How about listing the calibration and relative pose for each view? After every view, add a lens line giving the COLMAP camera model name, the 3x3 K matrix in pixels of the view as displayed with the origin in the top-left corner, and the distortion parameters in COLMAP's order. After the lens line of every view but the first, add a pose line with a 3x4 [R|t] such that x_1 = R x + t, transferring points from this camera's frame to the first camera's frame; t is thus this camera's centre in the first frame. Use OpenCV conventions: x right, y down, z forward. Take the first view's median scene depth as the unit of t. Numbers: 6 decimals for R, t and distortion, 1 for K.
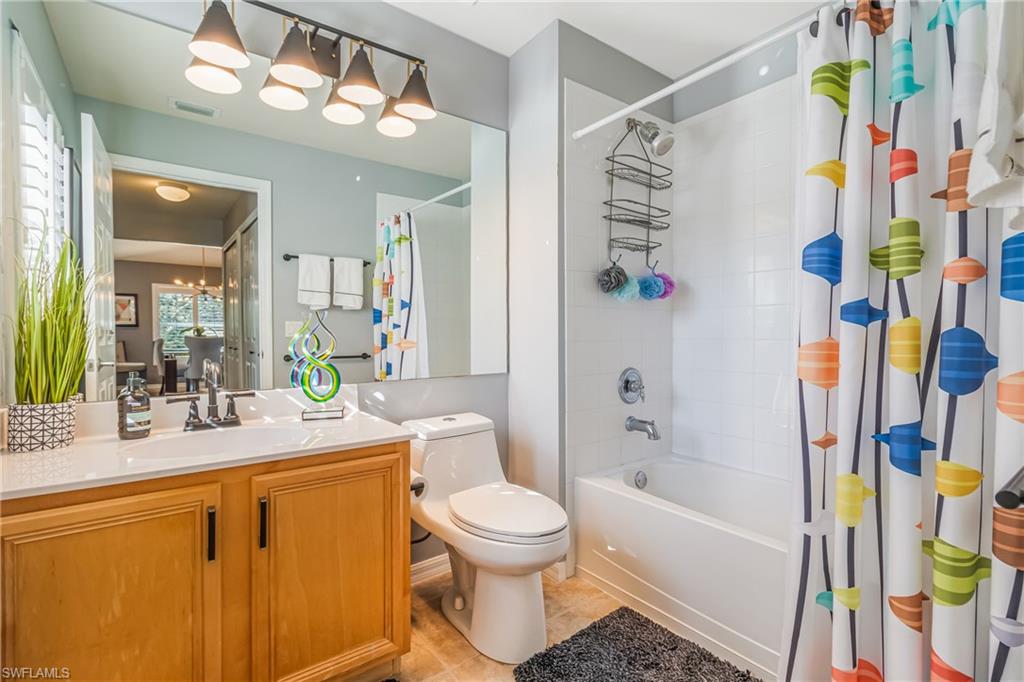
lens RADIAL K [[473.2, 0, 513.1], [0, 473.2, 342.3], [0, 0, 1]] dist [0.008125, -0.001845]
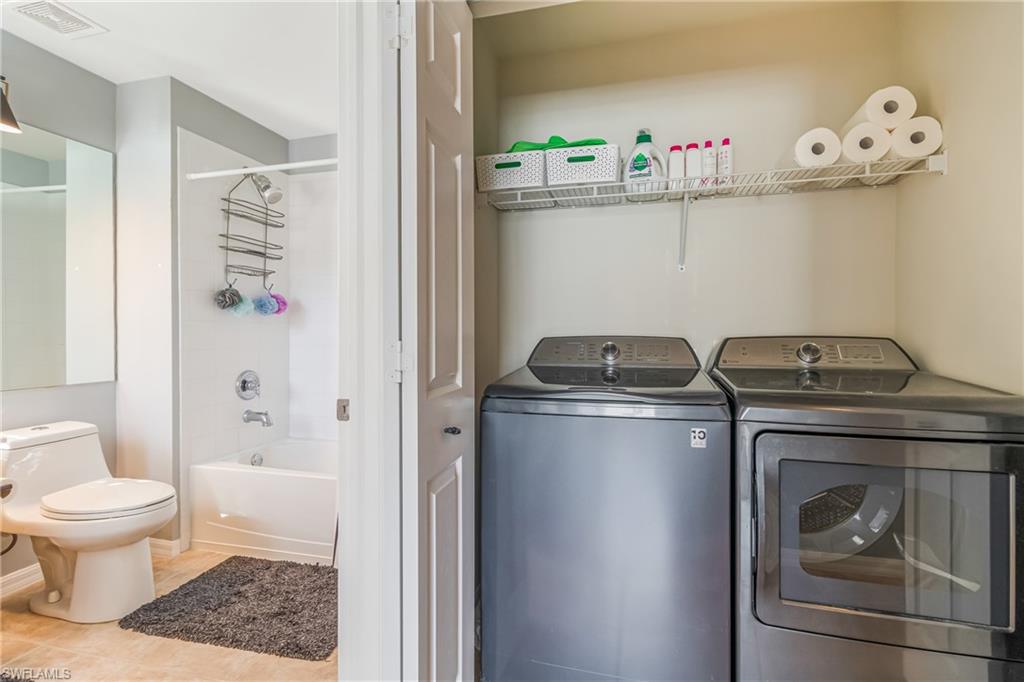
lens RADIAL K [[473.2, 0, 517.8], [0, 473.2, 337.7], [0, 0, 1]] dist [0.008125, -0.001845]
pose [[0.777304, -0.001456, 0.629123, 0.020866], [0.007062, 0.999955, -0.006410, -0.019522], [-0.629085, 0.009426, 0.777279, -0.426229]]
